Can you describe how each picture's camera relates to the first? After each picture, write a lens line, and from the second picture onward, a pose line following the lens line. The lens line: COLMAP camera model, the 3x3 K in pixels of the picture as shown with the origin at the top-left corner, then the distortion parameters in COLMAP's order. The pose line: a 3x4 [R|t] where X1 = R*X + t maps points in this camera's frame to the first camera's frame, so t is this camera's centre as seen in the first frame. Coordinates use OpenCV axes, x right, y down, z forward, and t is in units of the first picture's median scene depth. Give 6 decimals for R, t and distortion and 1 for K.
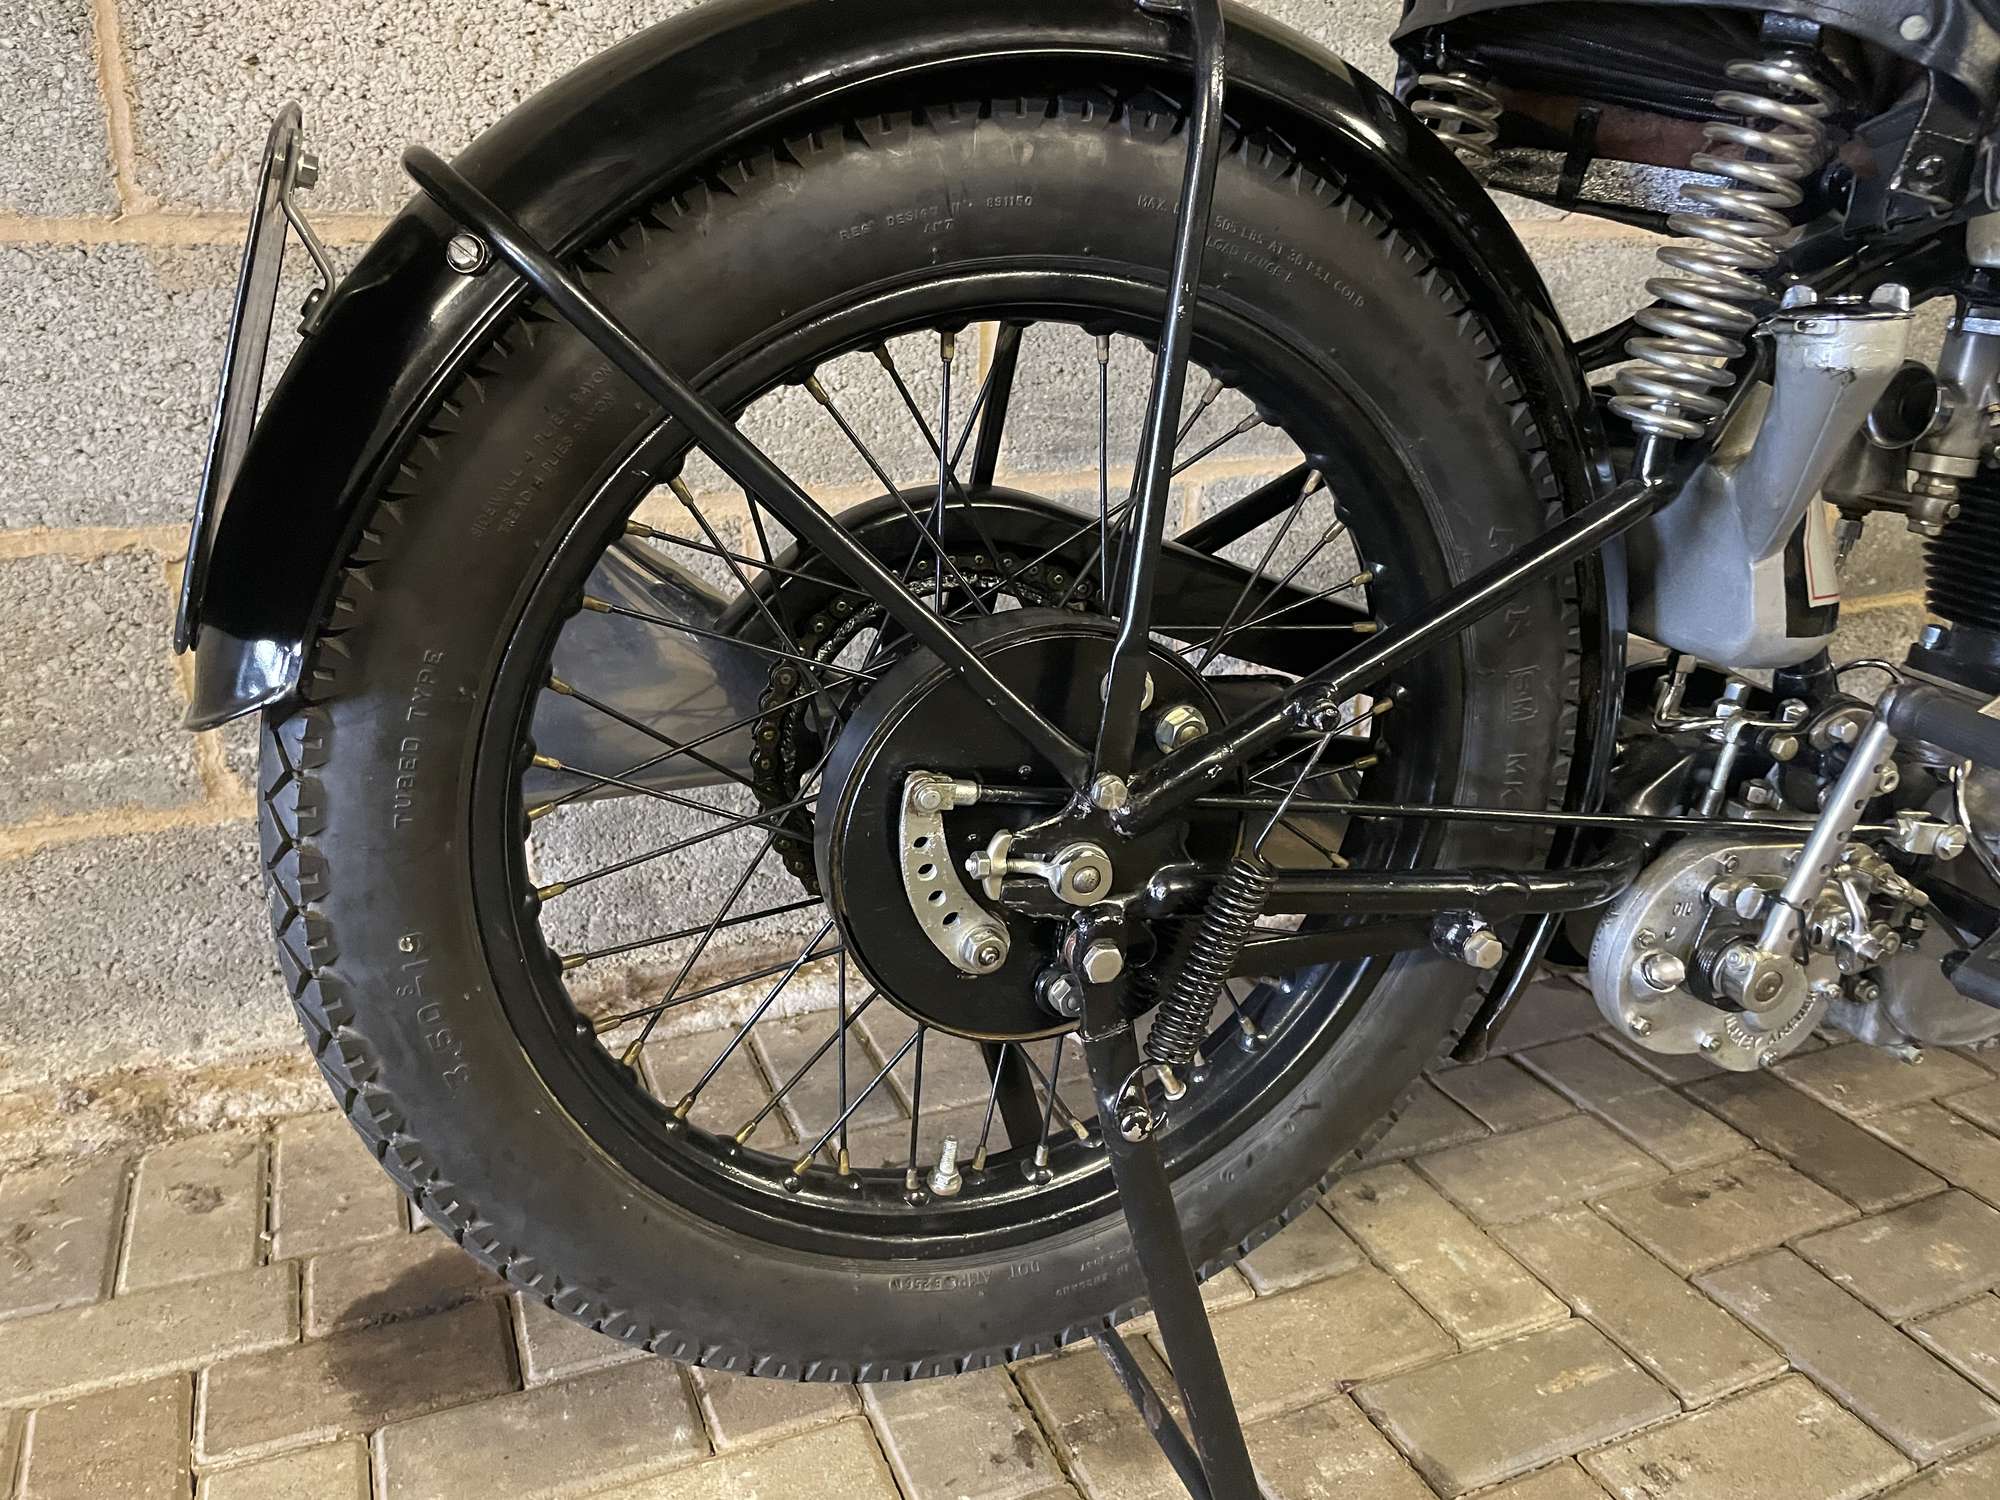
lens RADIAL K [[1526.6, 0, 975.1], [0, 1526.6, 744.4], [0, 0, 1]] dist [0.087772, -0.125016]
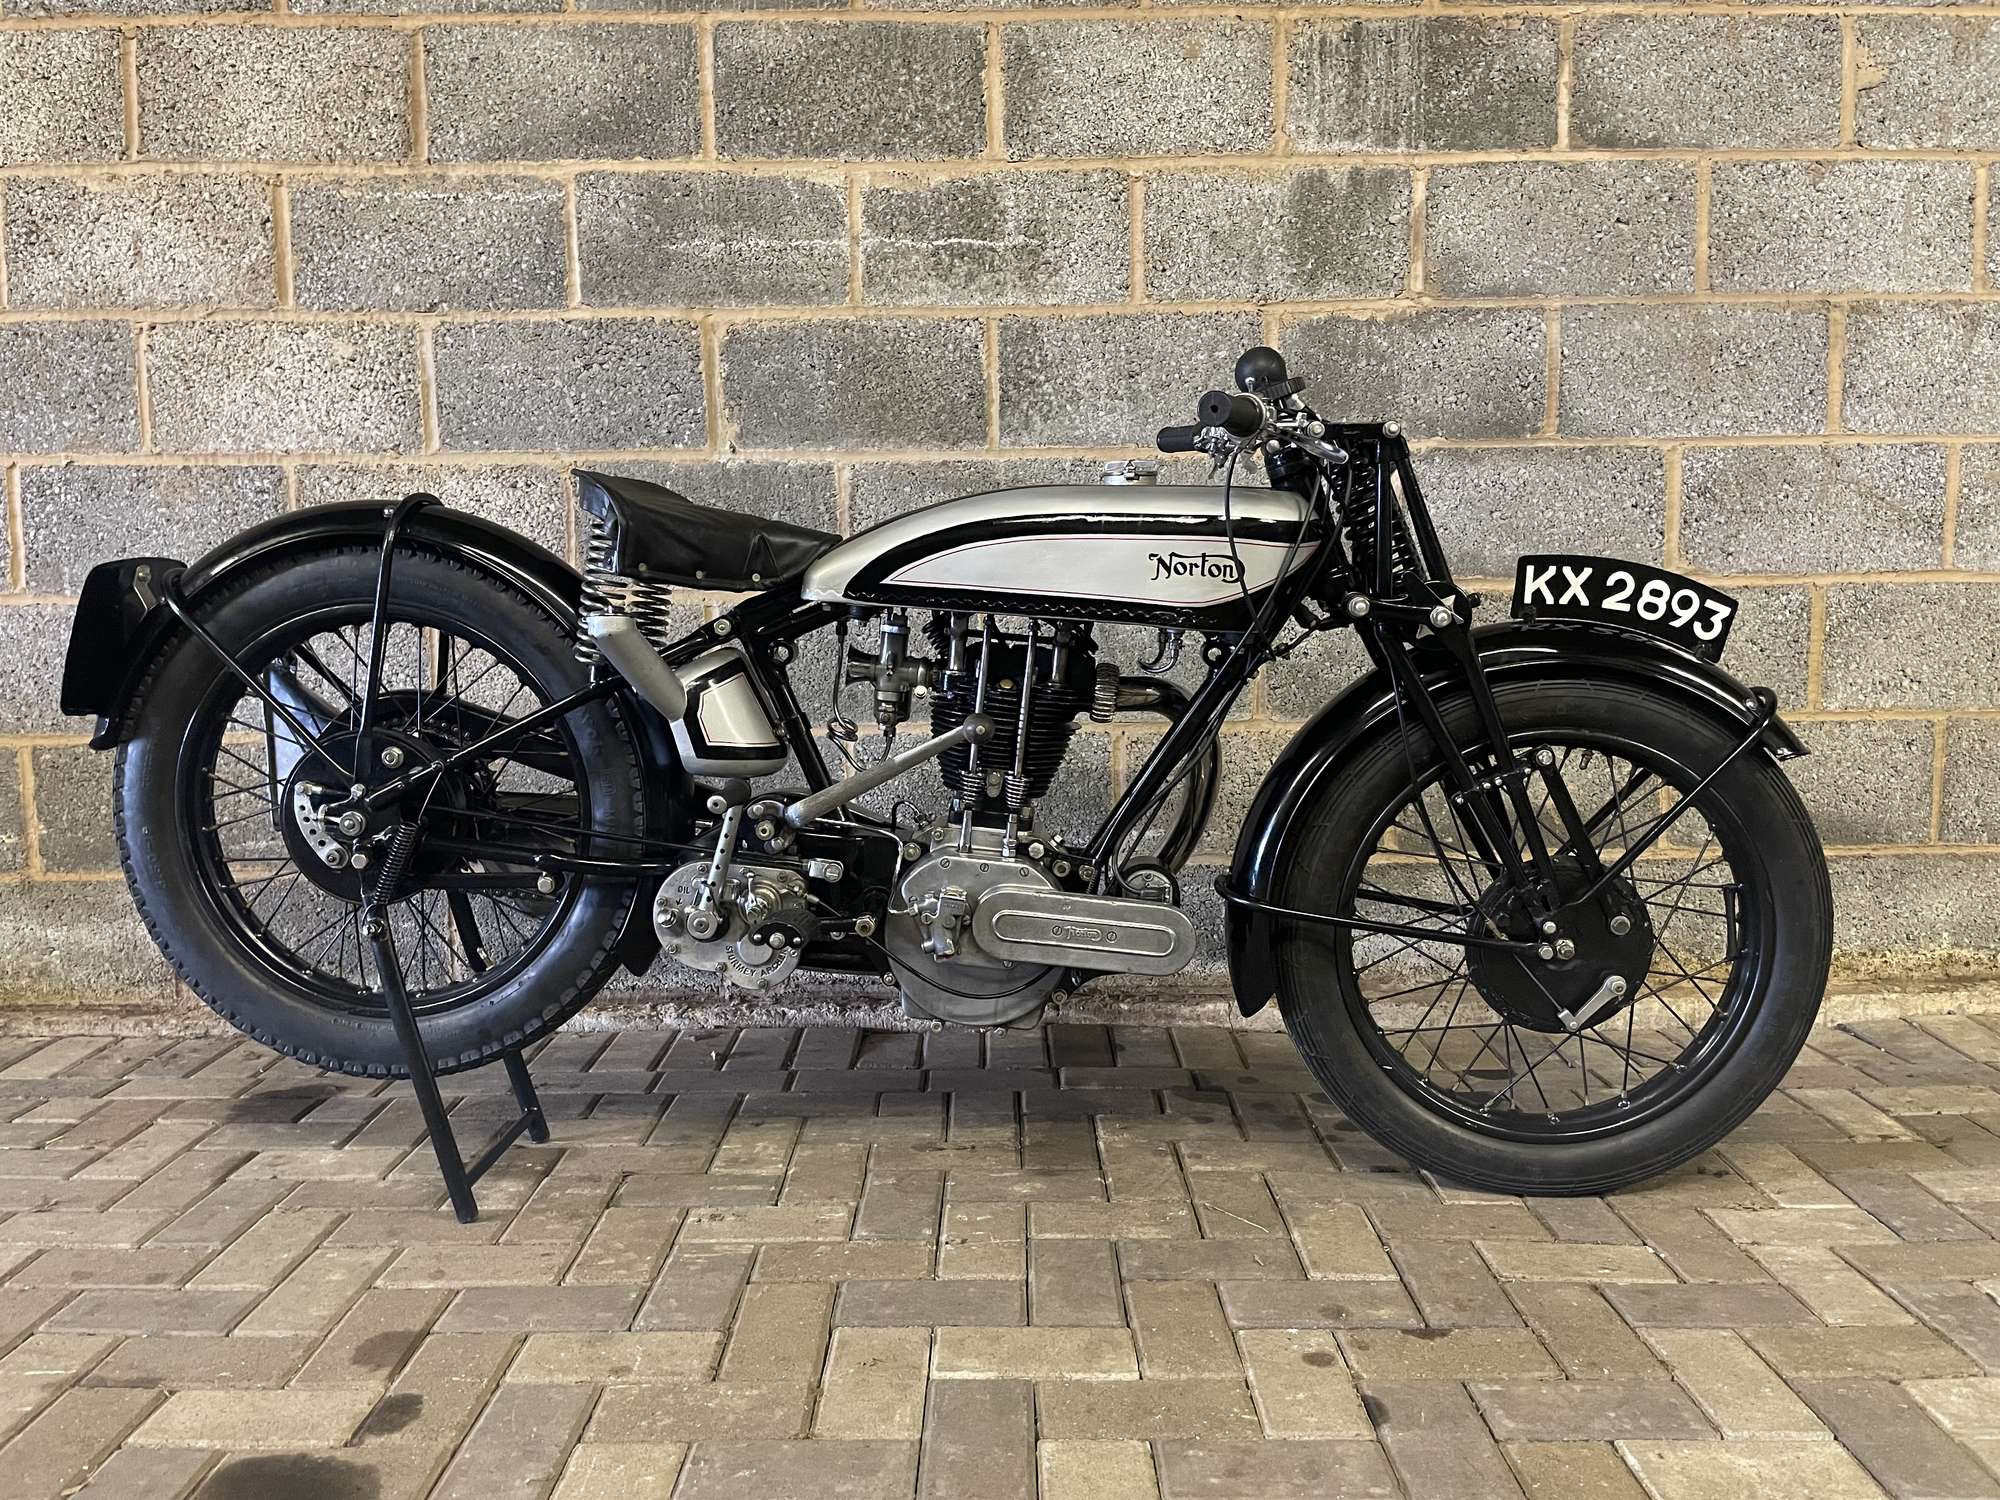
lens RADIAL K [[1520.5, 0, 1000.5], [0, 1520.5, 725.4], [0, 0, 1]] dist [0.090712, -0.128564]
pose [[0.920890, 0.013851, -0.389577, 1.386876], [-0.109448, 0.968358, -0.224285, 0.256560], [0.374143, 0.249180, 0.893267, -0.638516]]
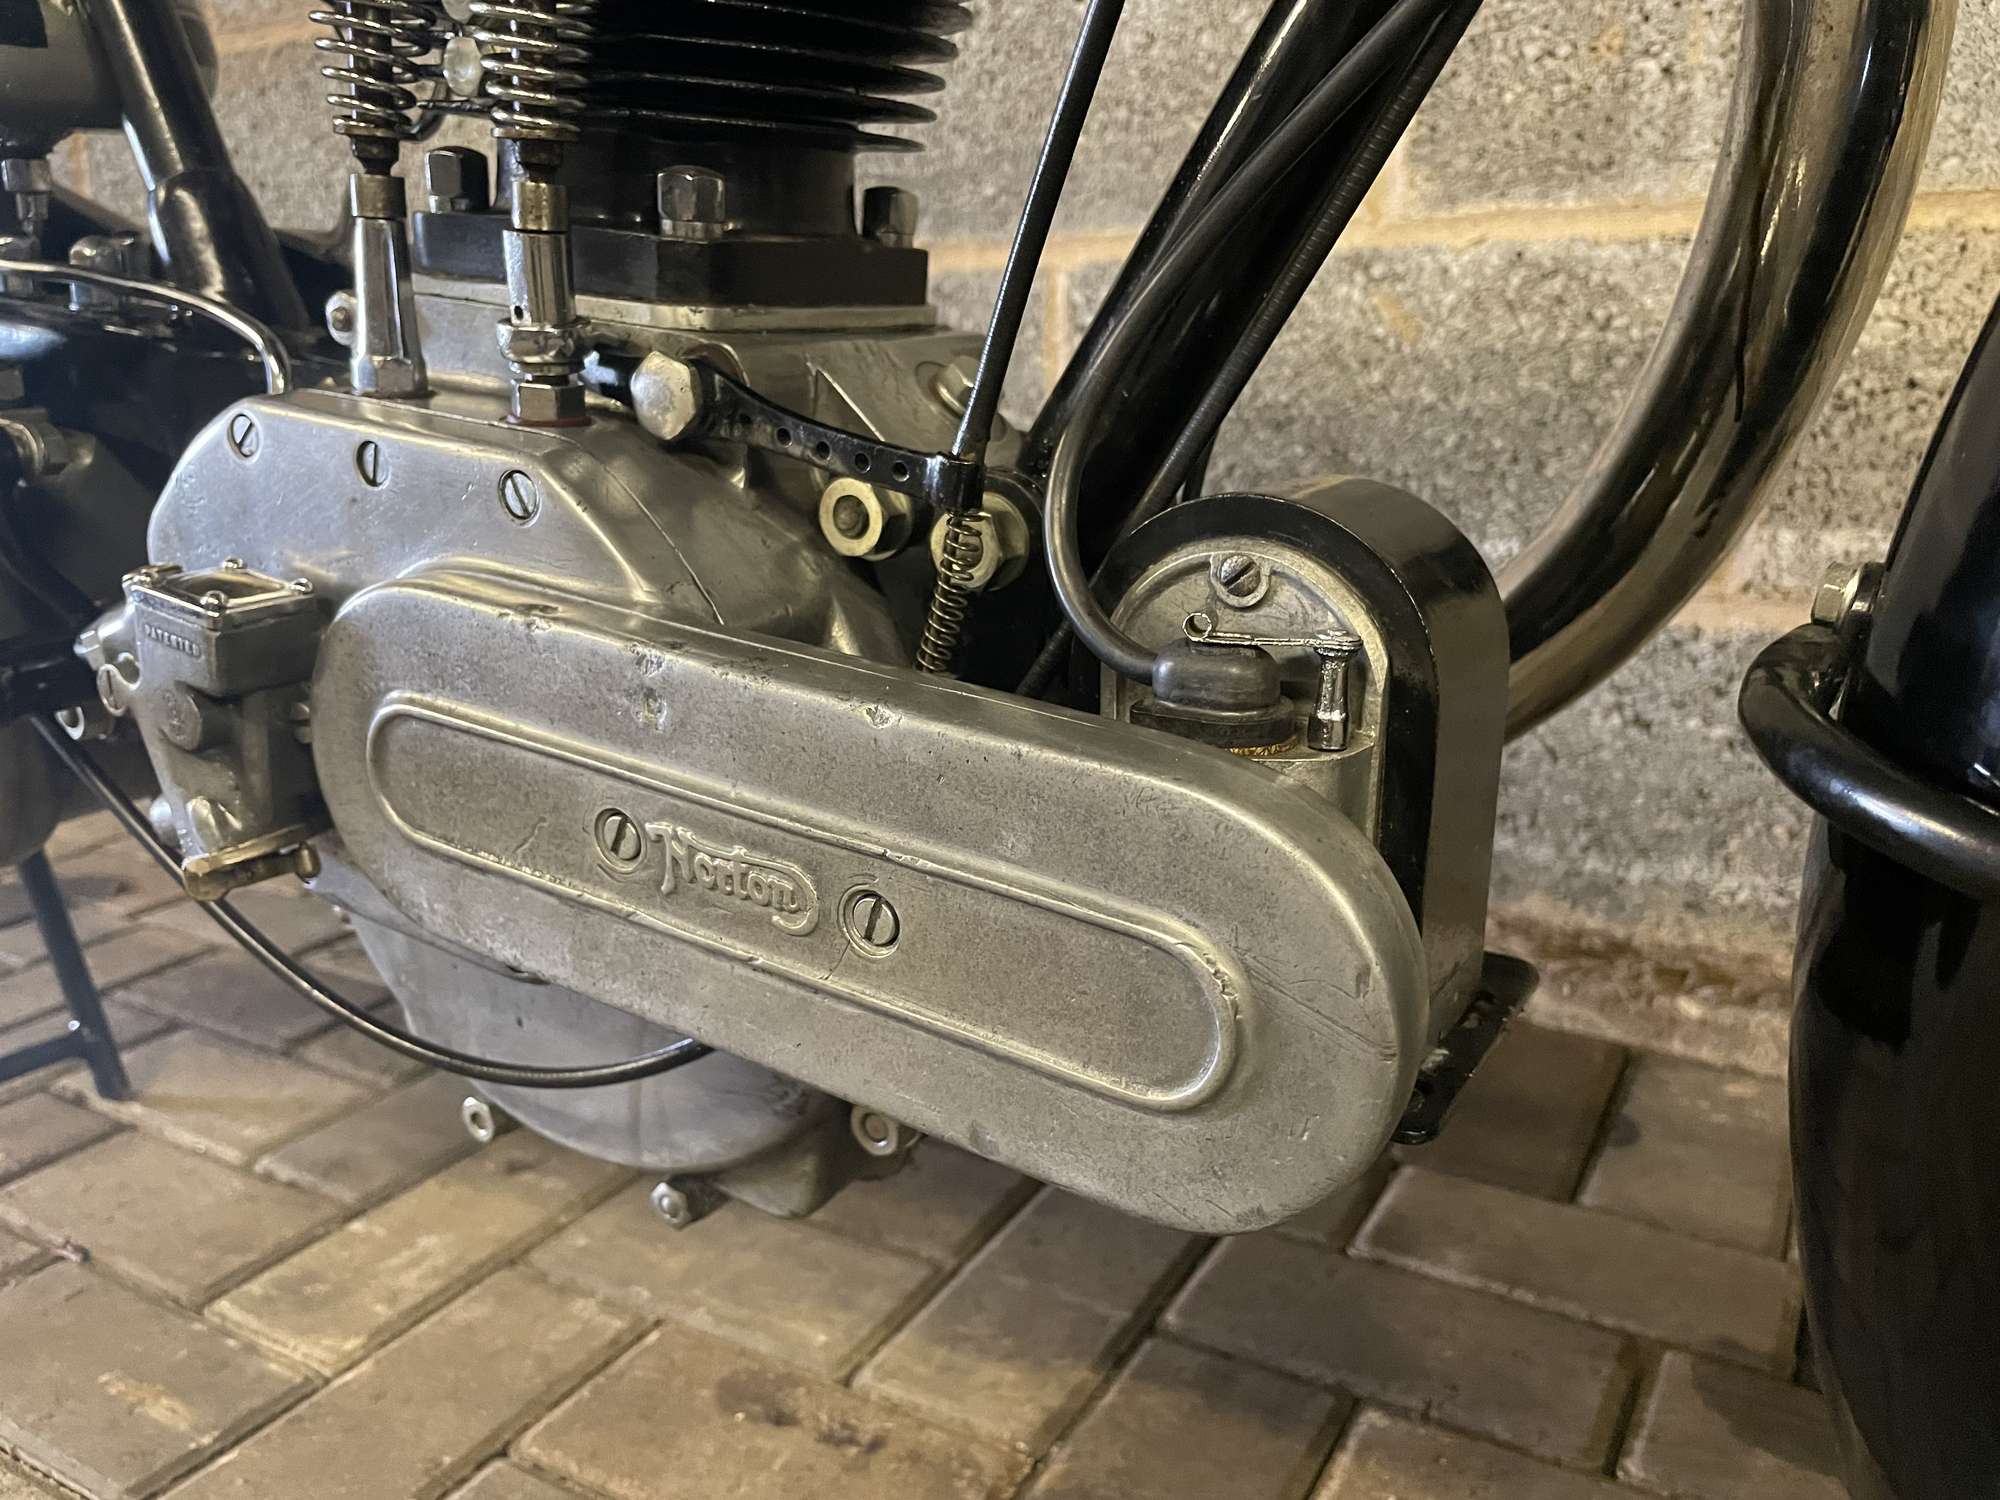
lens RADIAL K [[1547.4, 0, 1010.5], [0, 1547.4, 754.3], [0, 0, 1]] dist [0.083547, -0.132751]
pose [[0.609365, 0.177410, -0.772787, 1.065541], [-0.244026, 0.969301, 0.030102, 0.046878], [0.754404, 0.170236, 0.633951, 0.824820]]
